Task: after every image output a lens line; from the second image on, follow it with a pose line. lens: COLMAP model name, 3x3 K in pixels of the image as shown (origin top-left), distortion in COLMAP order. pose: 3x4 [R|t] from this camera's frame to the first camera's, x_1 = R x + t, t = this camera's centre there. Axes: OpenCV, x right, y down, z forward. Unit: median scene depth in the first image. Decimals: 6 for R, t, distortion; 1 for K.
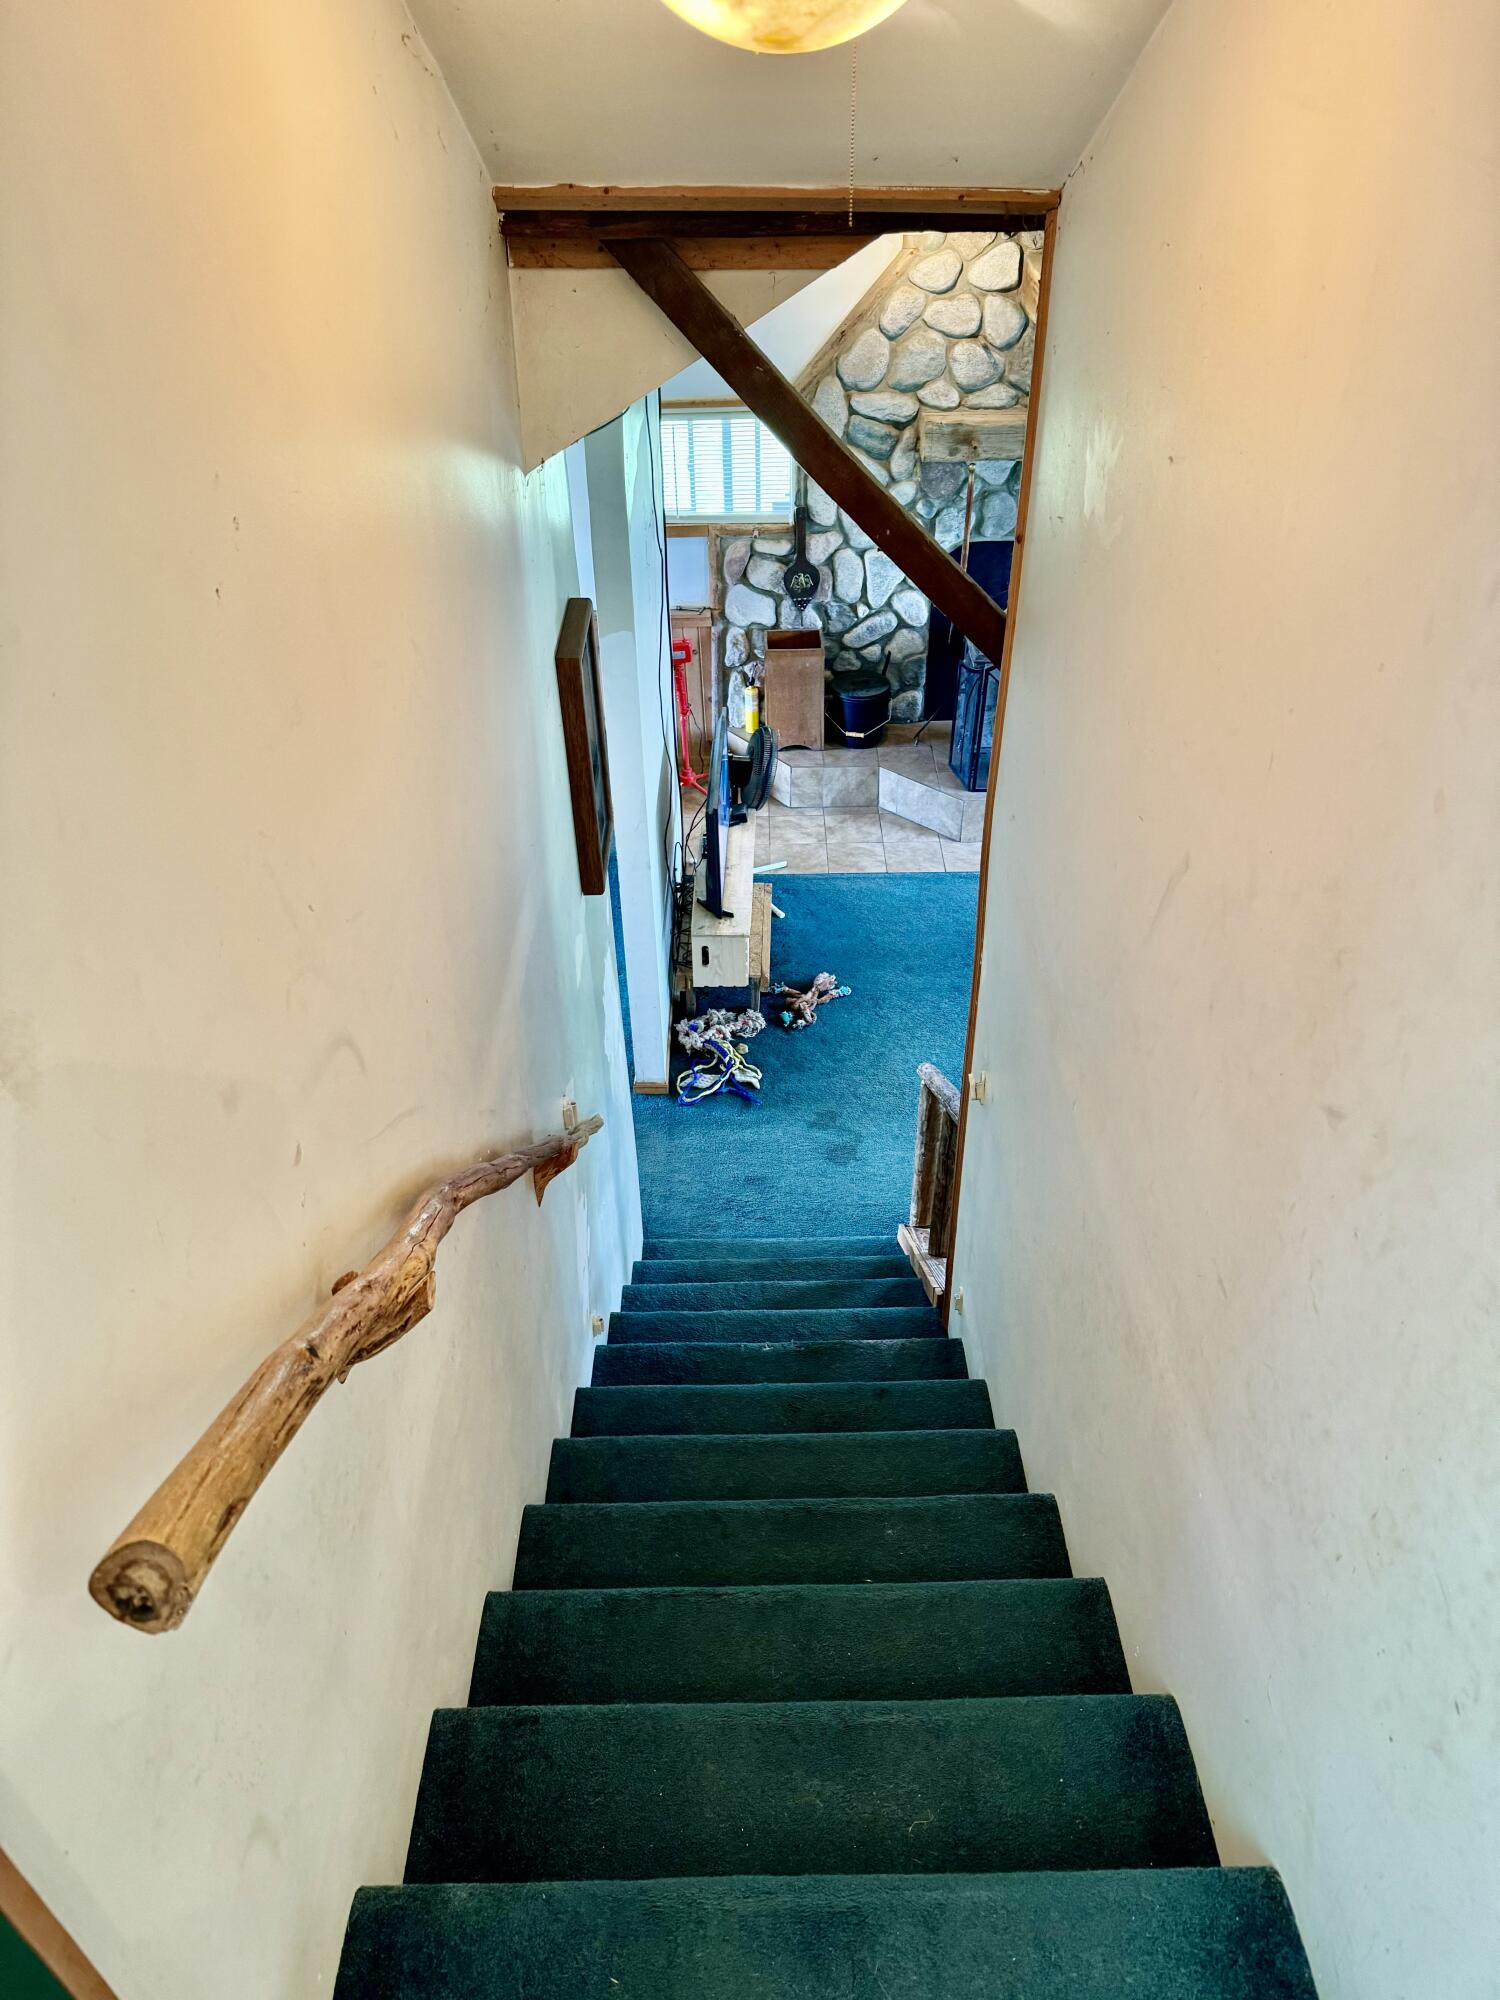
lens RADIAL K [[1397.2, 0, 752.8], [0, 1397.2, 1007.2], [0, 0, 1]] dist [0.185112, -0.408845]
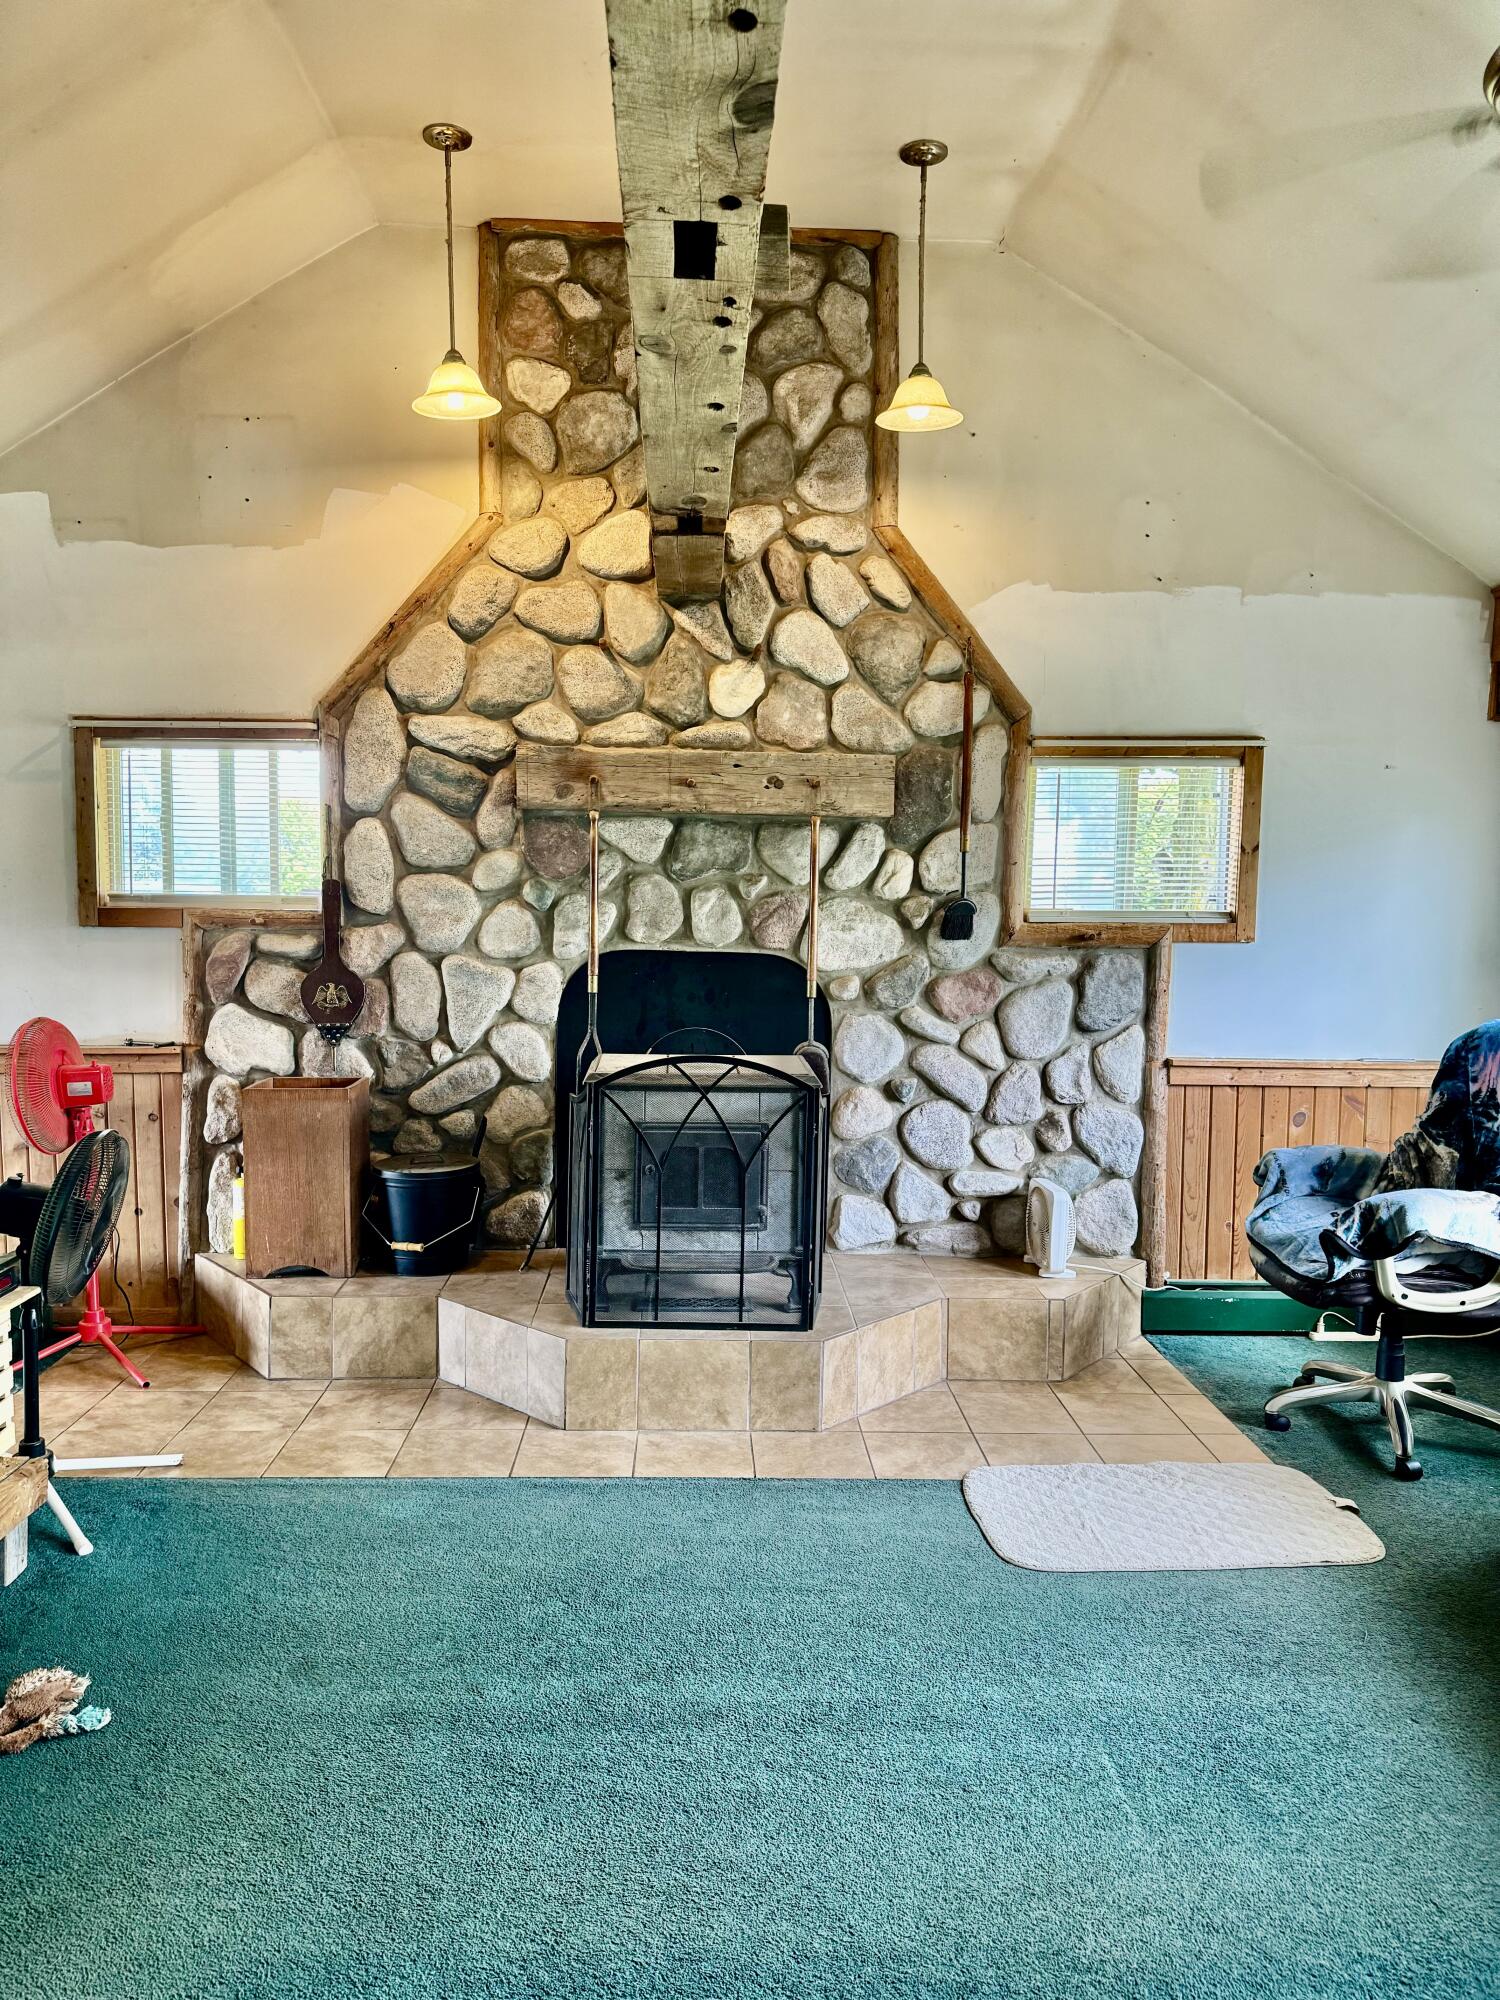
lens RADIAL K [[1397.2, 0, 752.8], [0, 1397.2, 1007.2], [0, 0, 1]] dist [0.185112, -0.408845]
pose [[0.998780, 0.026232, 0.041839, 0.189536], [0.000010, 0.847139, -0.531372, 0.025006], [-0.049382, 0.530724, 0.846105, 0.482863]]
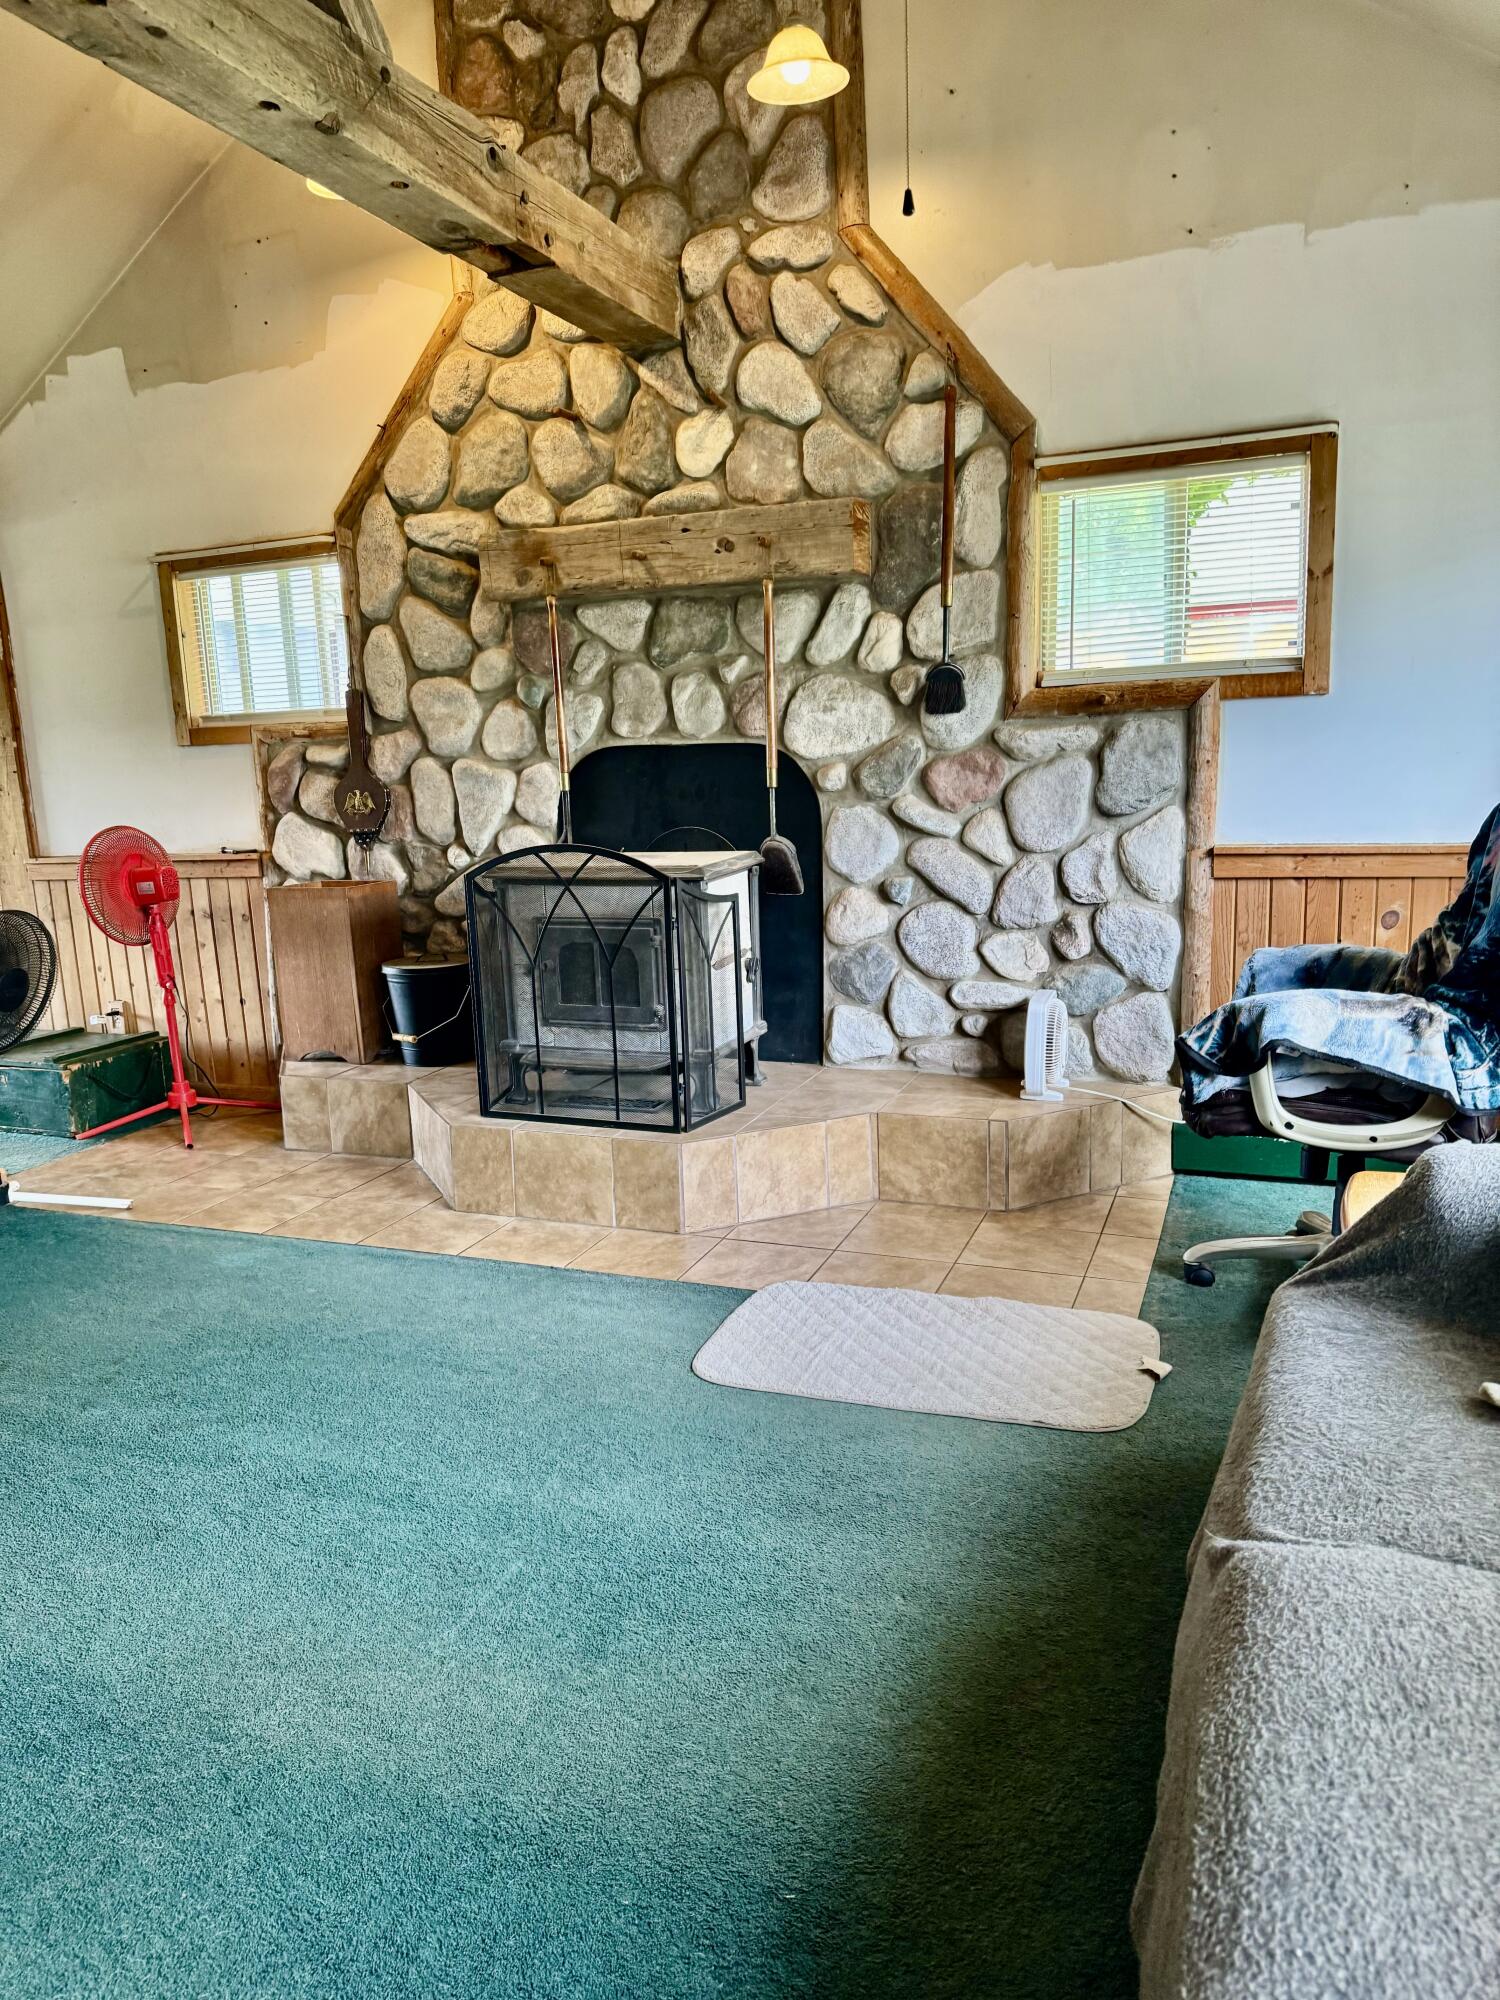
lens RADIAL K [[1387.0, 0, 745.0], [0, 1387.0, 1024.5], [0, 0, 1]] dist [0.178321, -0.403675]
pose [[0.931175, 0.050220, -0.361098, 0.432028], [-0.198924, 0.900023, -0.387798, 0.000904], [0.305522, 0.432939, 0.848069, 0.559890]]
